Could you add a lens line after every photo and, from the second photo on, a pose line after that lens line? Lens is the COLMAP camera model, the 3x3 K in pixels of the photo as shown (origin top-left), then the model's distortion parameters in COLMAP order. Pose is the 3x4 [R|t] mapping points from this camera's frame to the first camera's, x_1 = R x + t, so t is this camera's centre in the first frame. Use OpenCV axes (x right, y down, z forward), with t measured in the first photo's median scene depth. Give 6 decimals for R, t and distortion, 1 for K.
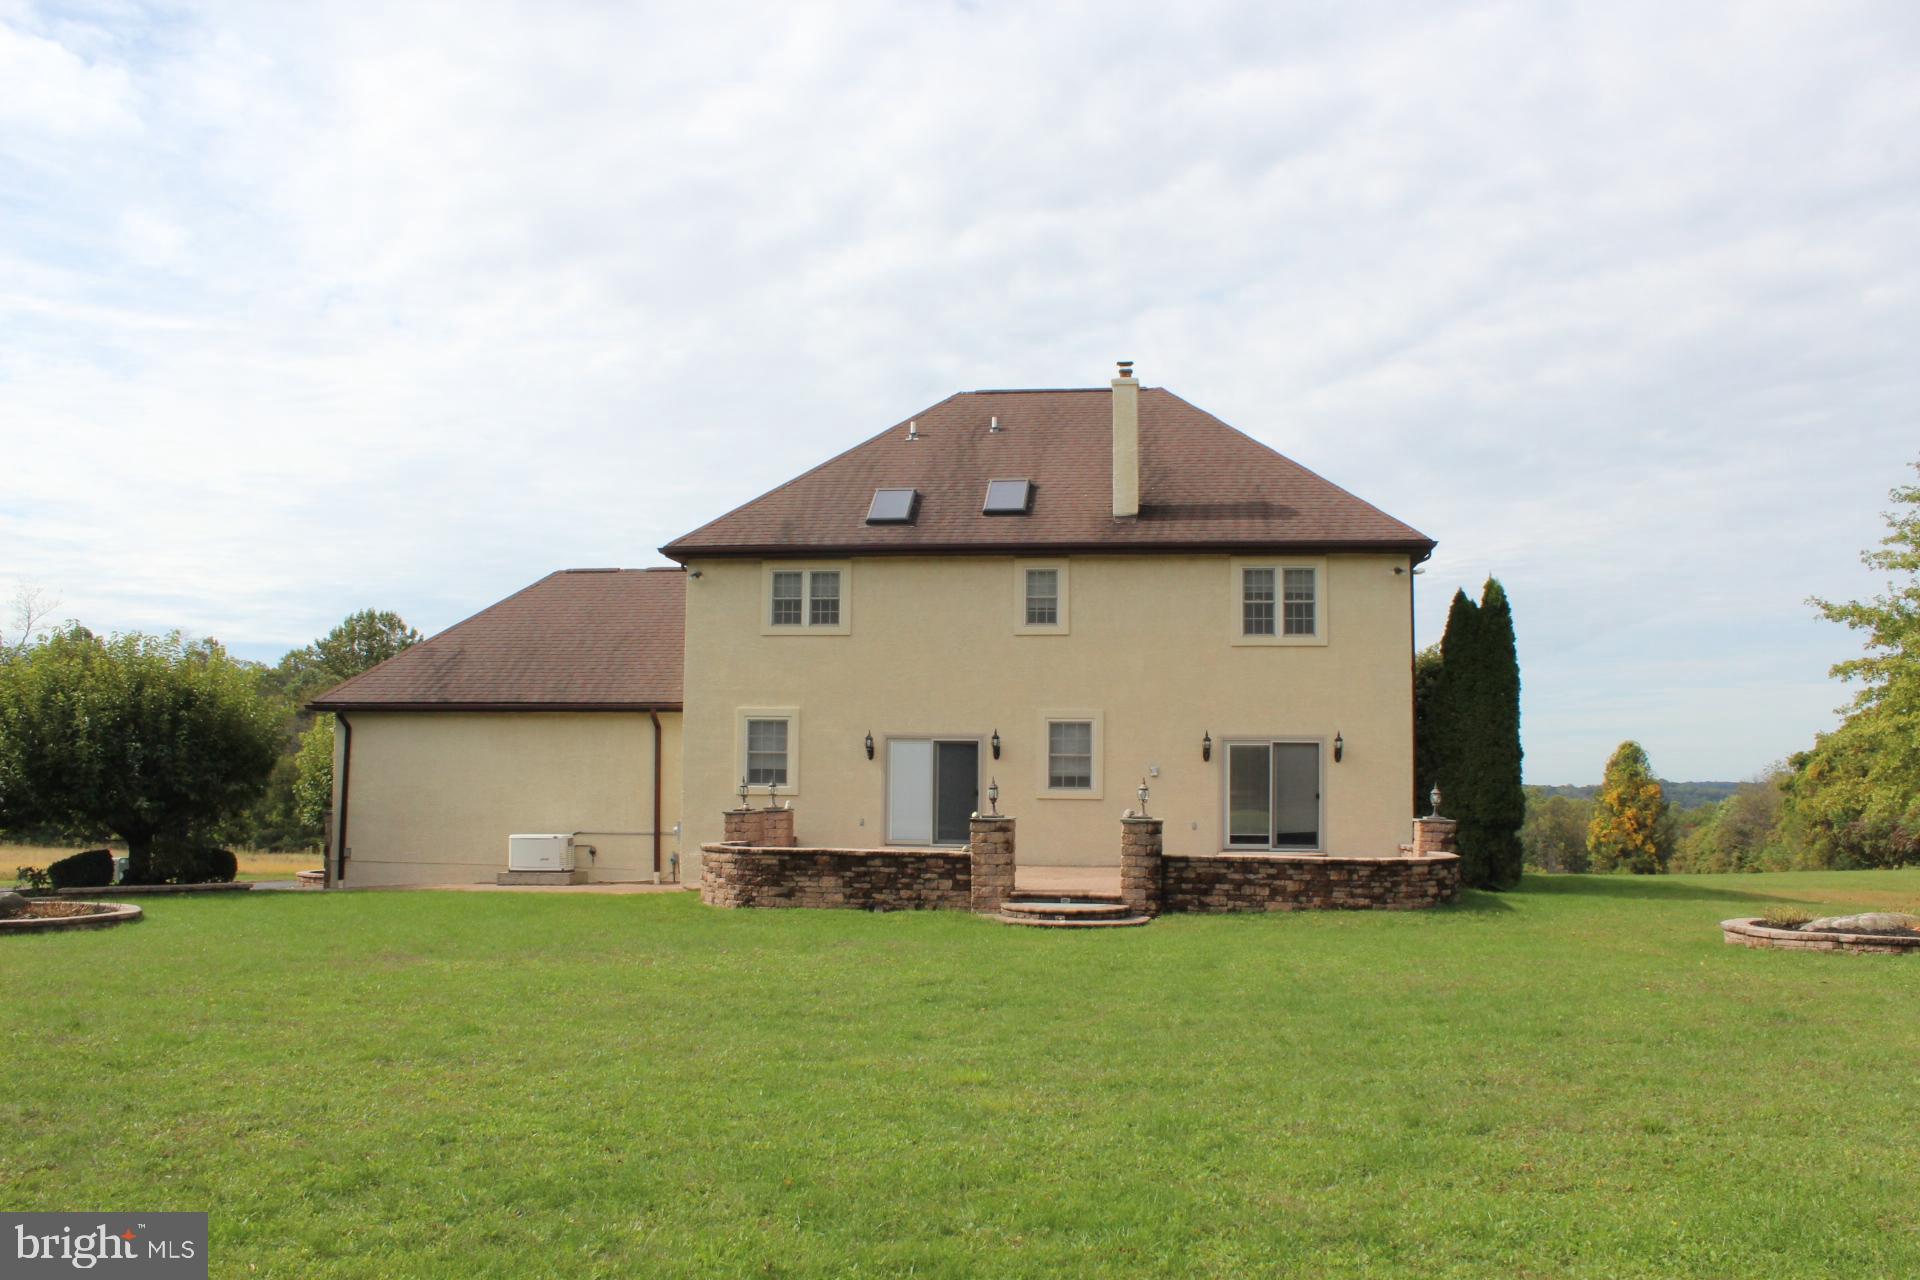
lens RADIAL K [[1603.8, 0, 962.4], [0, 1603.8, 645.5], [0, 0, 1]] dist [-0.170567, 0.160951]
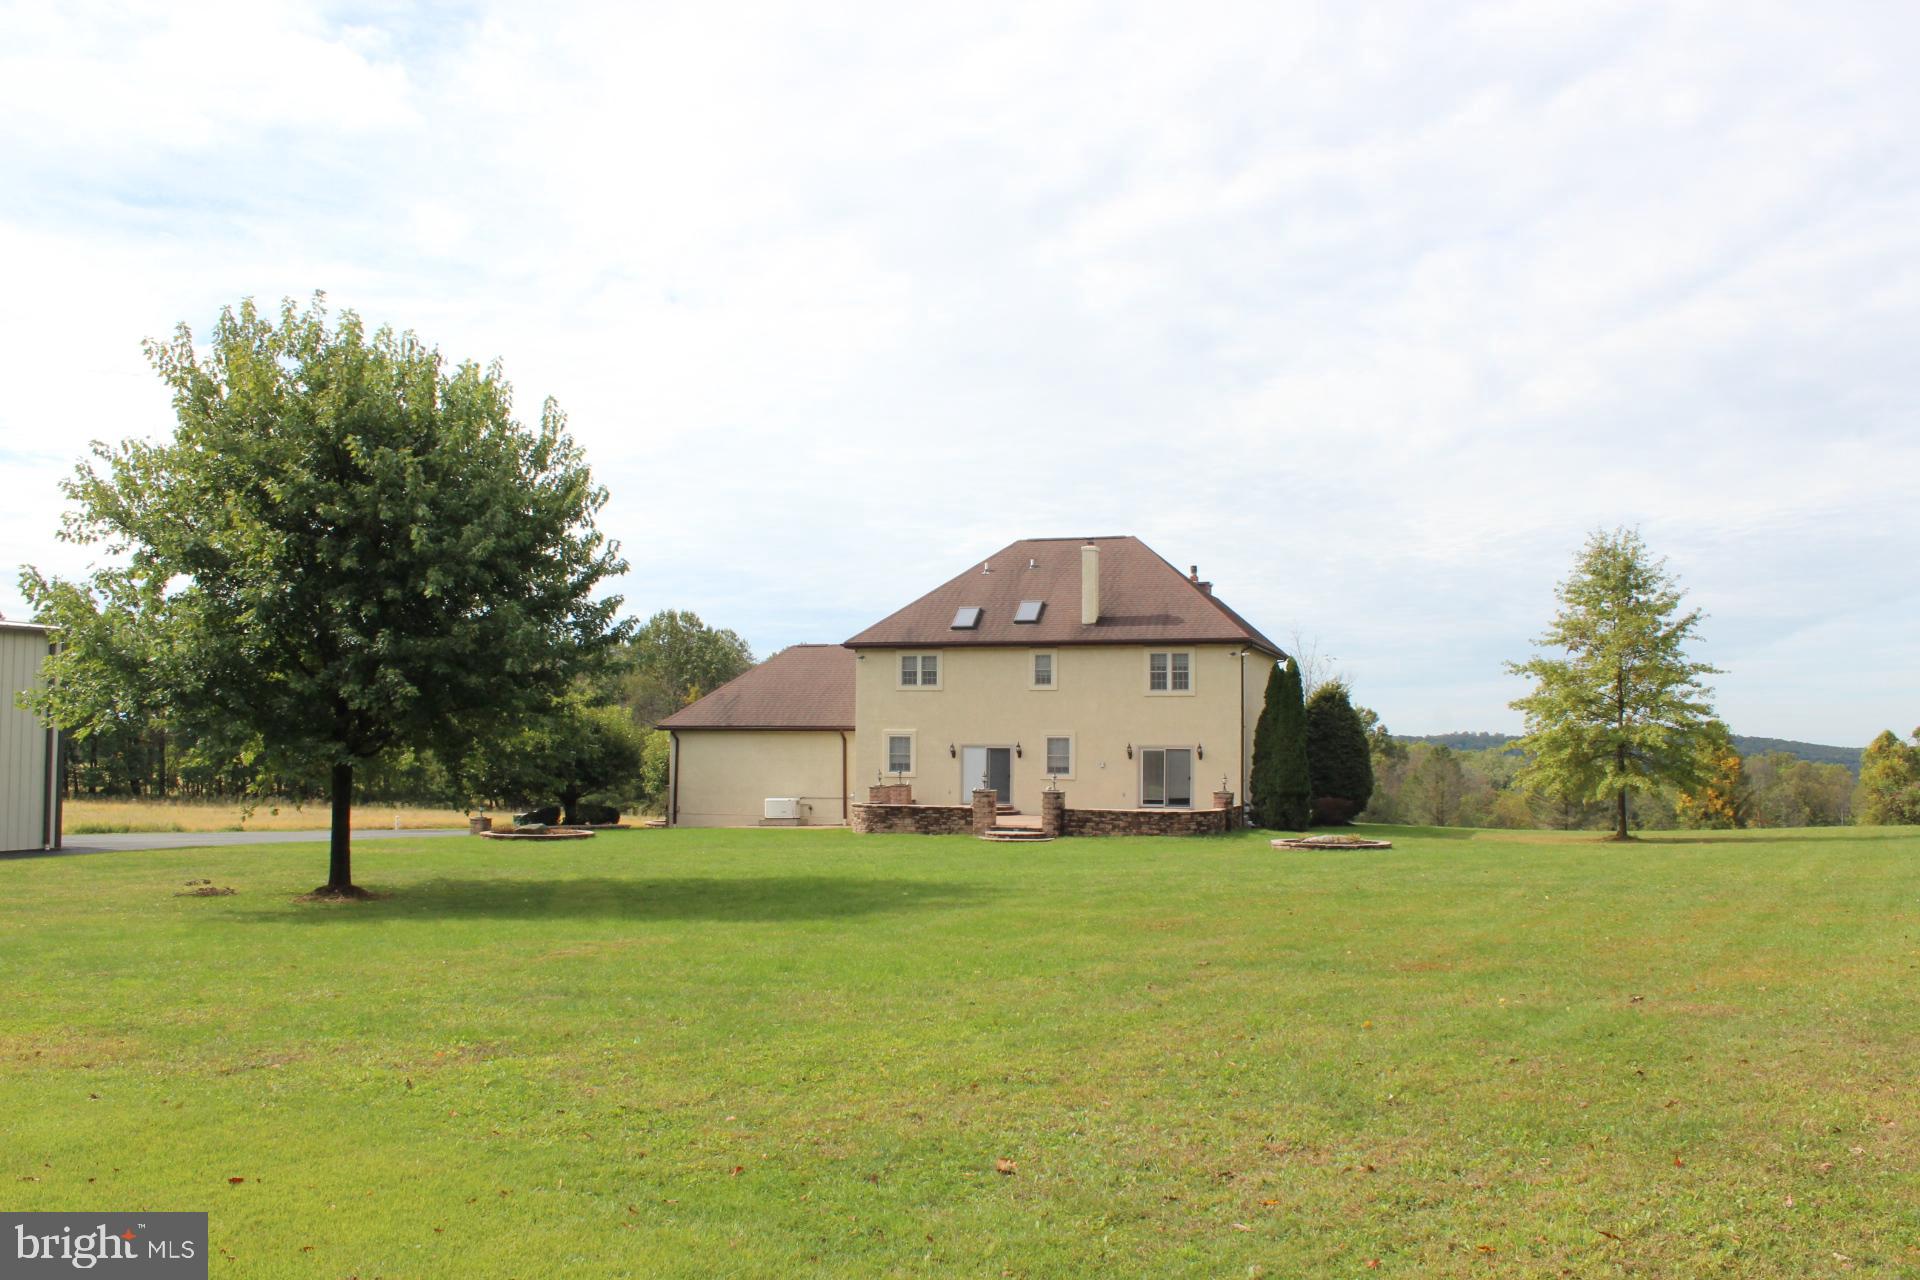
lens RADIAL K [[1603.8, 0, 962.4], [0, 1603.8, 645.5], [0, 0, 1]] dist [-0.170567, 0.160951]
pose [[0.984070, -0.013869, -0.177239, 0.283626], [0.017794, 0.999630, 0.020573, -0.096958], [0.176888, -0.023399, 0.983953, -0.820521]]
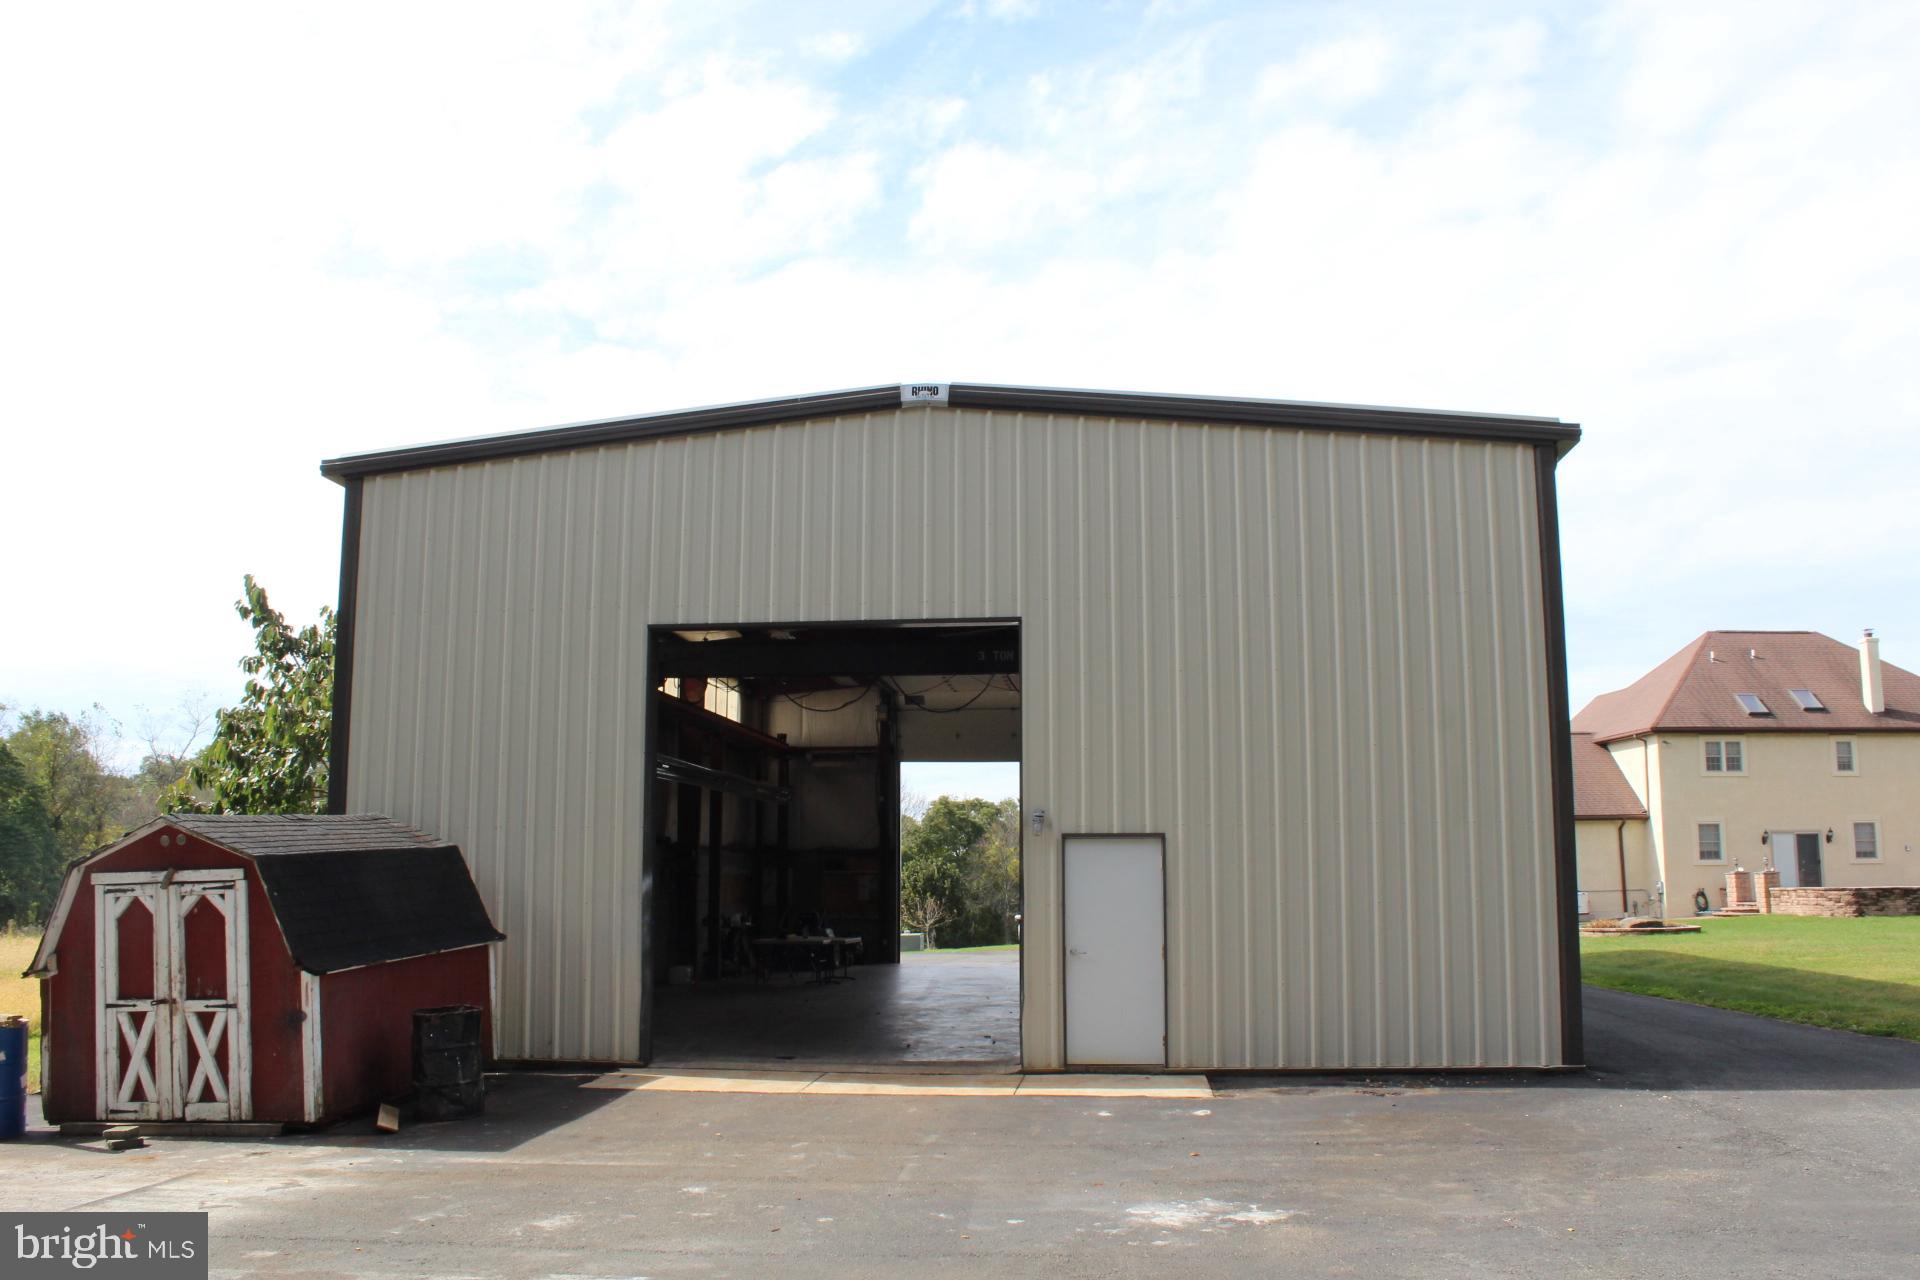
lens RADIAL K [[1603.8, 0, 962.4], [0, 1603.8, 645.5], [0, 0, 1]] dist [-0.170567, 0.160951]
pose [[0.983128, 0.016465, 0.182174, -1.294986], [-0.006010, 0.998310, -0.057794, -0.048842], [-0.182818, 0.055724, 0.981566, -0.589587]]
